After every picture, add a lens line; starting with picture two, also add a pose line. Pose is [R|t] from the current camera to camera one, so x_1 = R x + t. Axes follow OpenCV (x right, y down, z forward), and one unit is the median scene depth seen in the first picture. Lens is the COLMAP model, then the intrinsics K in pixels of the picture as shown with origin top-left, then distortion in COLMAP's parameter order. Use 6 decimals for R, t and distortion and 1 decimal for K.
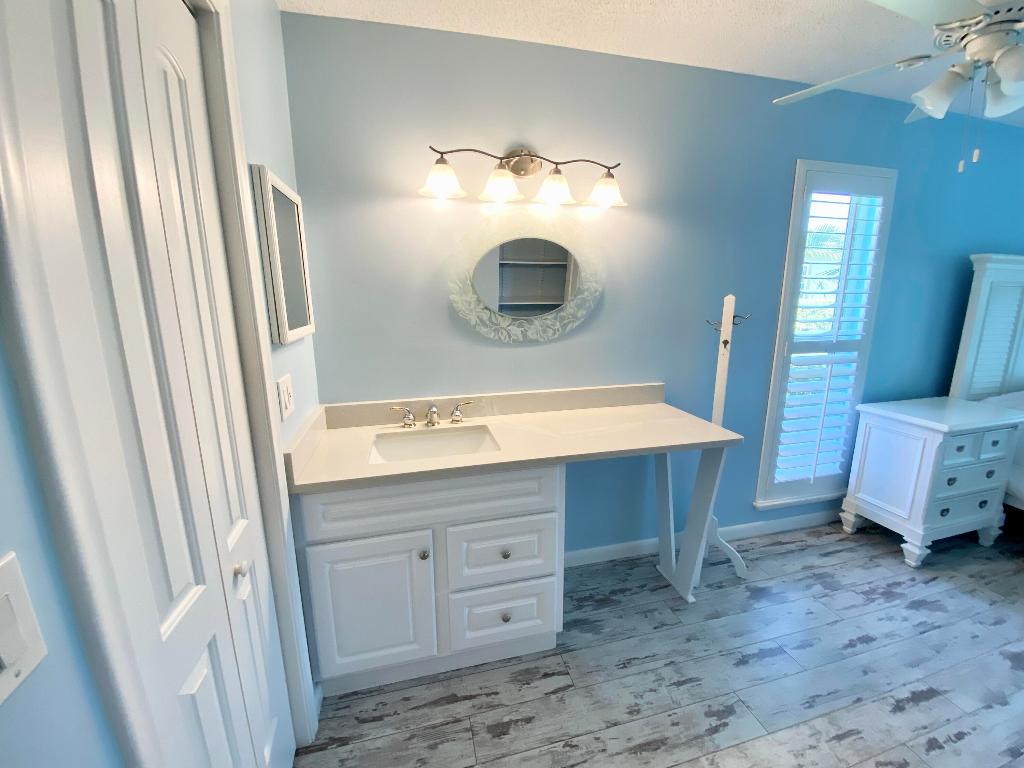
lens RADIAL K [[412.4, 0, 511.3], [0, 412.4, 382.4], [0, 0, 1]] dist [0.031549, -0.023610]
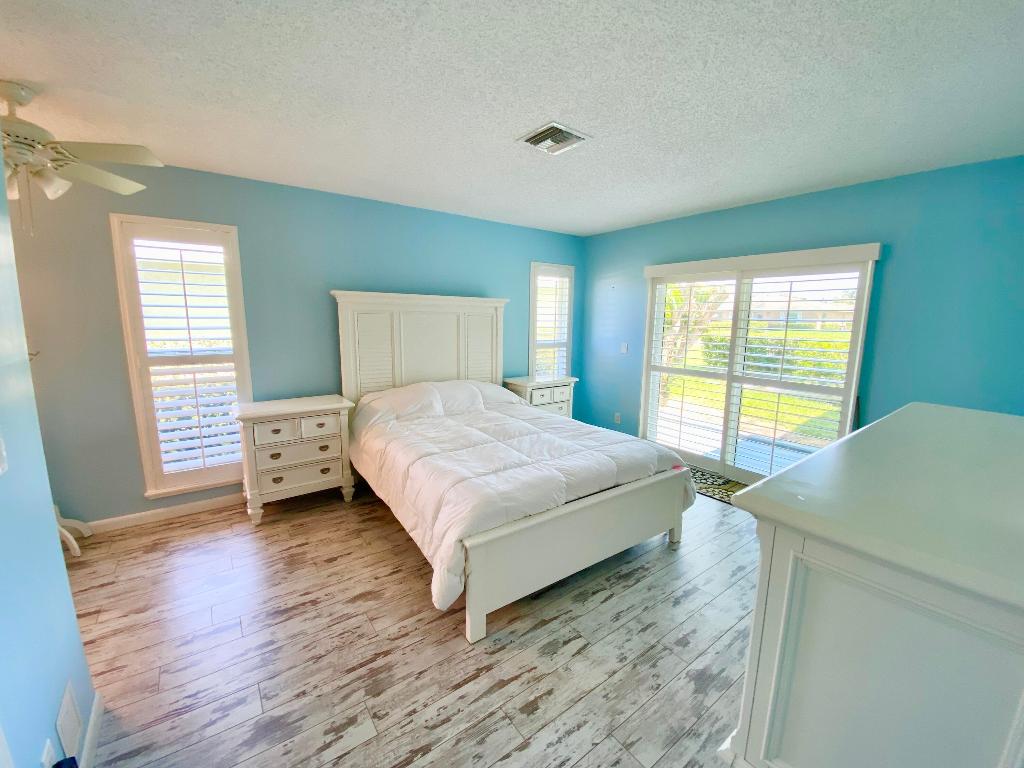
lens RADIAL K [[419.6, 0, 512.8], [0, 419.6, 381.2], [0, 0, 1]] dist [0.019525, -0.019073]
pose [[0.924757, -0.044757, 0.377917, 1.144153], [0.061620, 0.997566, -0.032641, 0.077826], [-0.375536, 0.053473, 0.925264, -0.526702]]
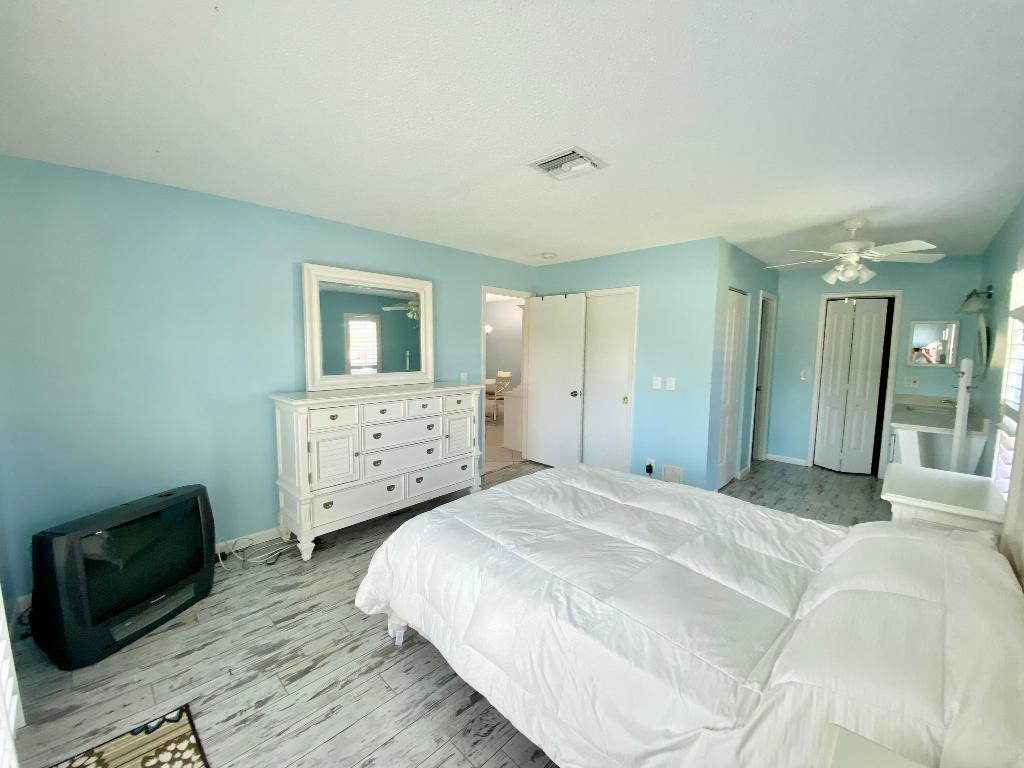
lens RADIAL K [[414.3, 0, 512.2], [0, 414.3, 381.5], [0, 0, 1]] dist [0.042462, -0.033955]
pose [[-0.851290, 0.042345, -0.522984, 2.255217], [-0.113415, 0.958324, 0.262207, -0.290683], [0.512291, 0.282529, -0.811009, 1.171093]]
